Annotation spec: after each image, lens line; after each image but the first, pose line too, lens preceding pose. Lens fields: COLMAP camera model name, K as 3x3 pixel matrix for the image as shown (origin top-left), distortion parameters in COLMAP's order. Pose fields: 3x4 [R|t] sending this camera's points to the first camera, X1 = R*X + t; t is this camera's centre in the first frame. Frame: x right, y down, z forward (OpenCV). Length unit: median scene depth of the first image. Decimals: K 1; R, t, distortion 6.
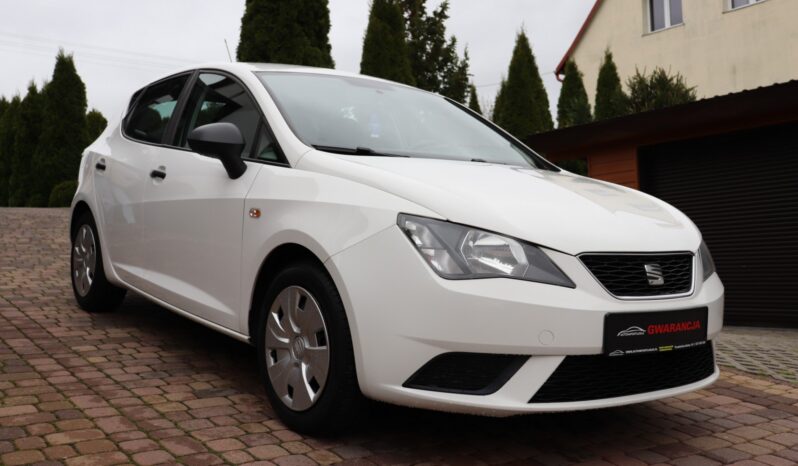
lens RADIAL K [[833.3, 0, 401.7], [0, 833.3, 233.3], [0, 0, 1]] dist [-0.031170, 0.000000]
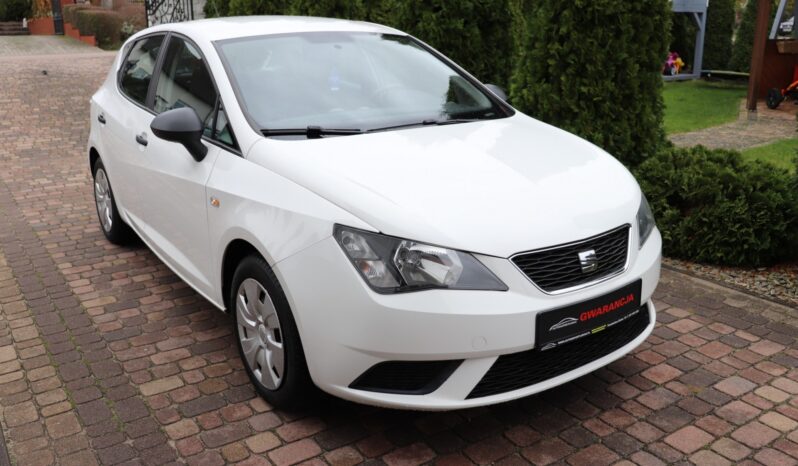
lens RADIAL K [[701.5, 0, 394.1], [0, 701.5, 224.9], [0, 0, 1]] dist [-0.112077, 0.014497]
pose [[0.997180, -0.056022, -0.049941, 0.097560], [0.065620, 0.973761, 0.217908, -0.179452], [0.036423, -0.220571, 0.974691, 0.139430]]
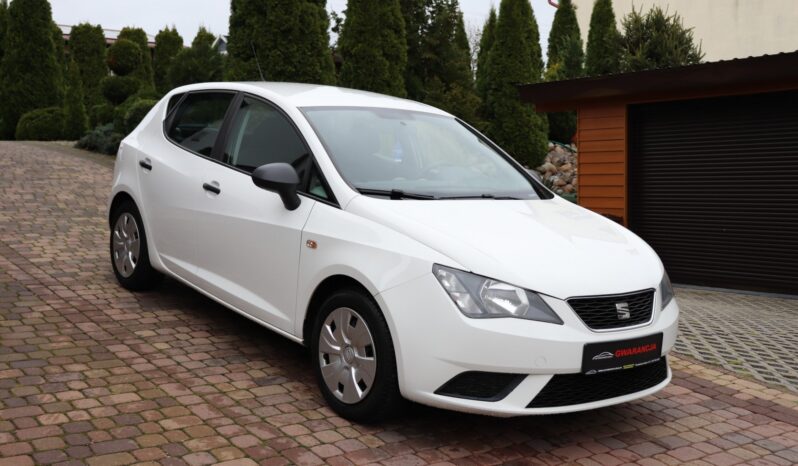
lens RADIAL K [[920.0, 0, 400.4], [0, 920.0, 233.9], [0, 0, 1]] dist [-0.008348, 0.000000]
pose [[0.998911, 0.026999, 0.038058, -0.098409], [-0.030626, 0.994697, 0.098187, -0.185125], [-0.035206, -0.099245, 0.994440, -0.390210]]
